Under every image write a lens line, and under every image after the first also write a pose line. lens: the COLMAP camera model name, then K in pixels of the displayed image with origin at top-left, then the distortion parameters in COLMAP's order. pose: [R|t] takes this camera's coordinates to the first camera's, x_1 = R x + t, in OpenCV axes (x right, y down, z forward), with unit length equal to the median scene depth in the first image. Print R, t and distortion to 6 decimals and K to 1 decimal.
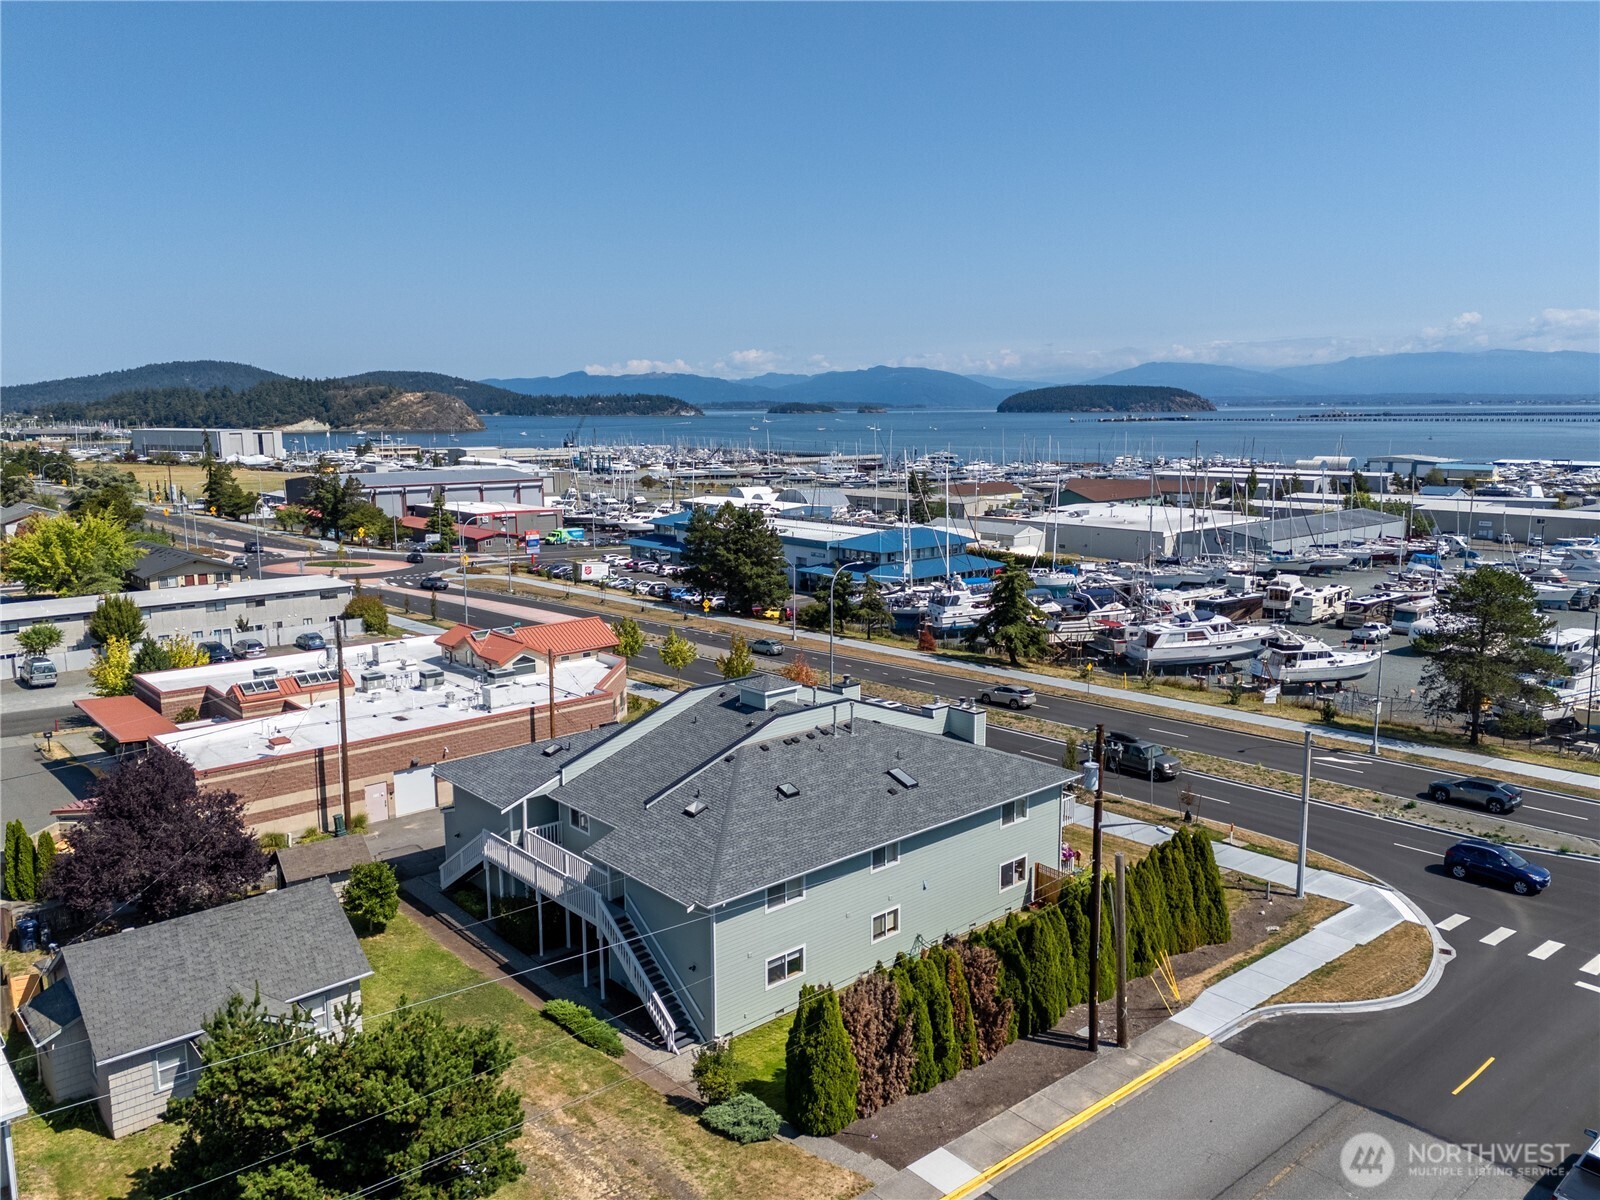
lens RADIAL K [[1207.6, 0, 800.1], [0, 1207.6, 597.9], [0, 0, 1]] dist [0.001496, 0.000499]
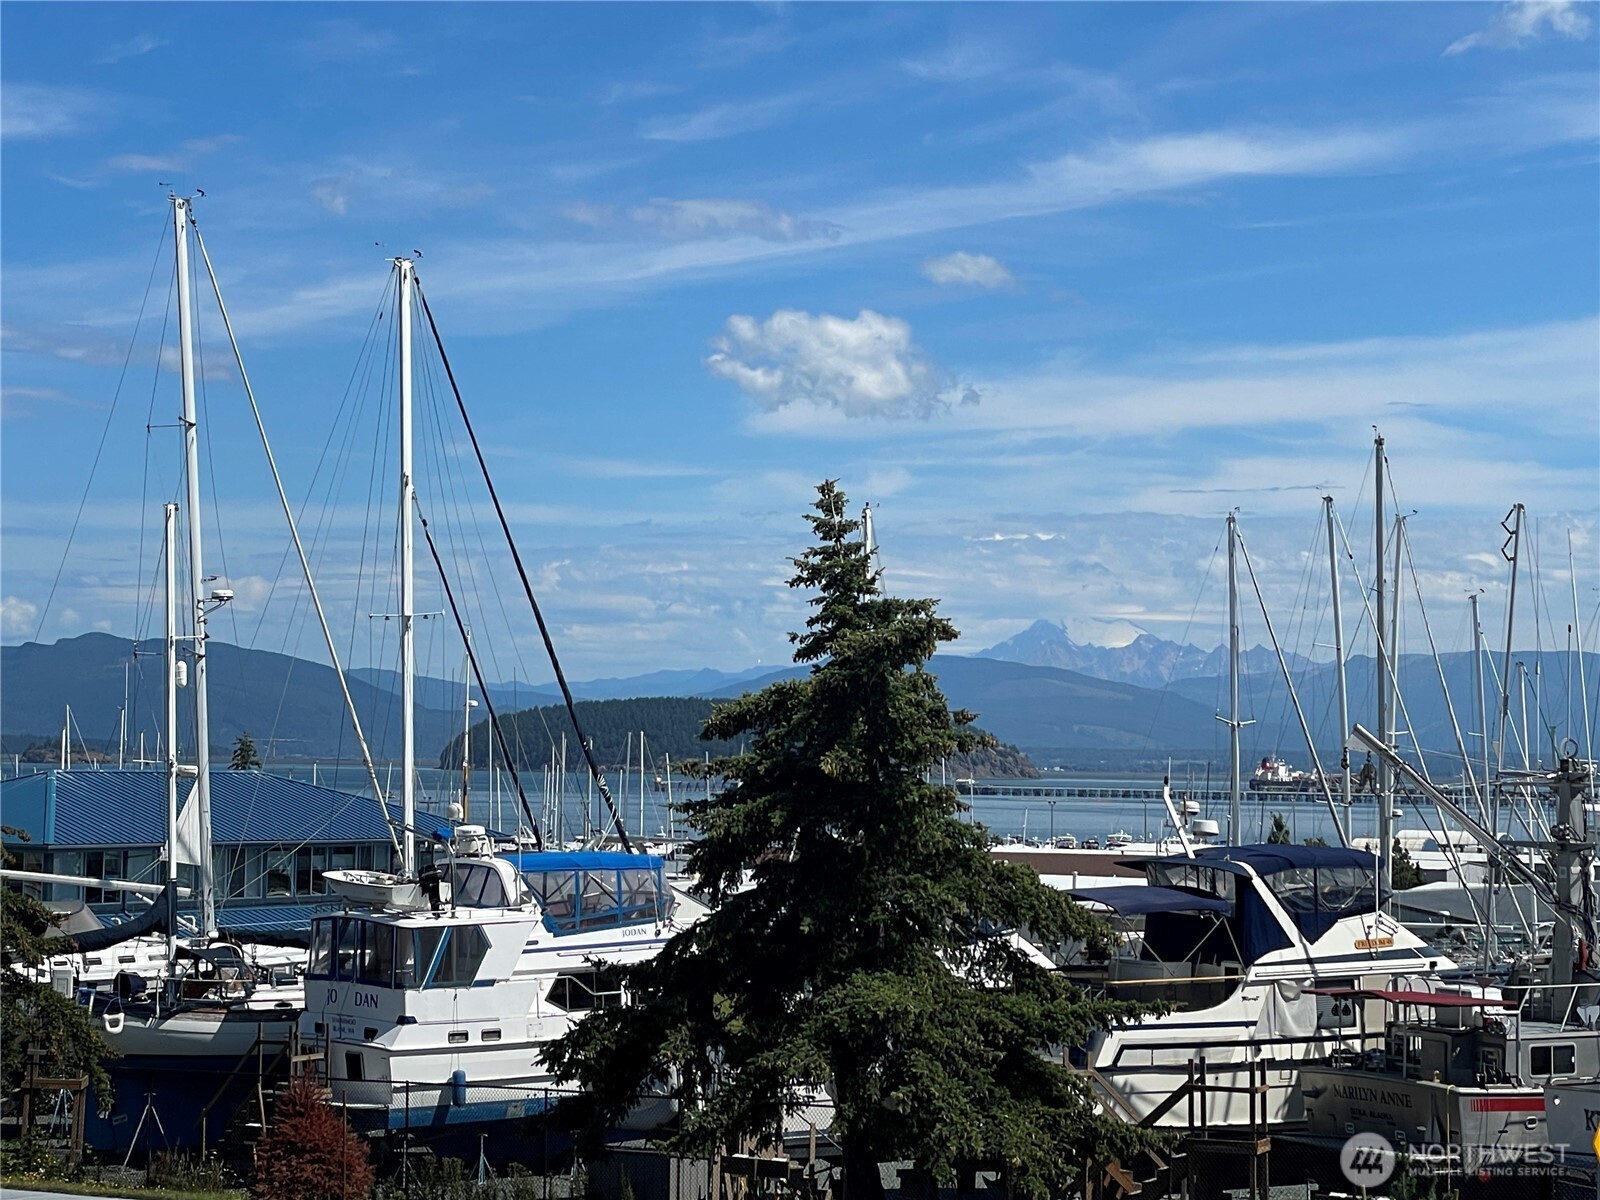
lens RADIAL K [[3424.2, 0, 799.7], [0, 3424.2, 602.2], [0, 0, 1]] dist [0.069592, 0.000000]
pose [[0.966103, 0.020031, 0.257377, 0.053415], [0.033264, 0.979015, -0.201056, 0.062408], [-0.256003, 0.202802, 0.945163, 0.582731]]
